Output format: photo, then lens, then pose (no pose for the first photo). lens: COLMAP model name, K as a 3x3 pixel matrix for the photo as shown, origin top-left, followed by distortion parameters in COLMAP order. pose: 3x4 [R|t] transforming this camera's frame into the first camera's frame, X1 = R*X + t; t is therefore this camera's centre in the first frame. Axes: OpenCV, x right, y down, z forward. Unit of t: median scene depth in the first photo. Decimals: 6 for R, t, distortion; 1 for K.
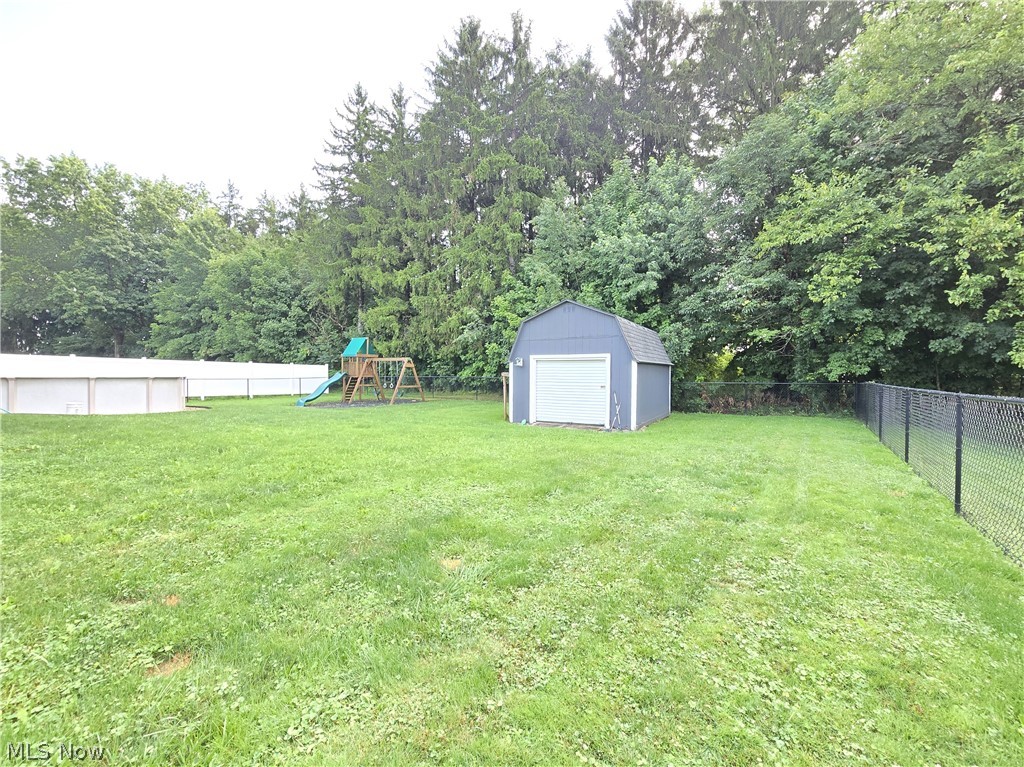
lens RADIAL K [[418.3, 0, 511.2], [0, 418.3, 381.7], [0, 0, 1]] dist [-0.000128, 0.000074]
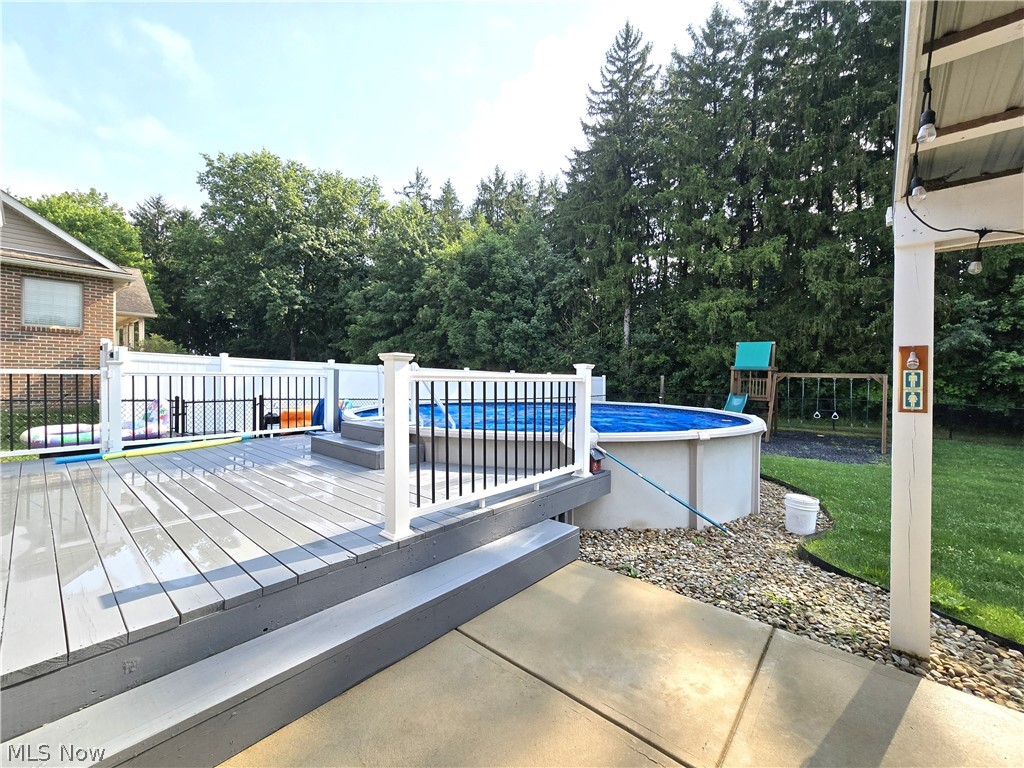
lens RADIAL K [[418.3, 0, 513.6], [0, 418.3, 382.0], [0, 0, 1]] dist [-0.000128, 0.000074]
pose [[0.989365, 0.018882, -0.144221, -0.402641], [-0.019920, 0.999785, -0.005757, -0.016264], [0.144081, 0.008569, 0.989529, 0.159551]]
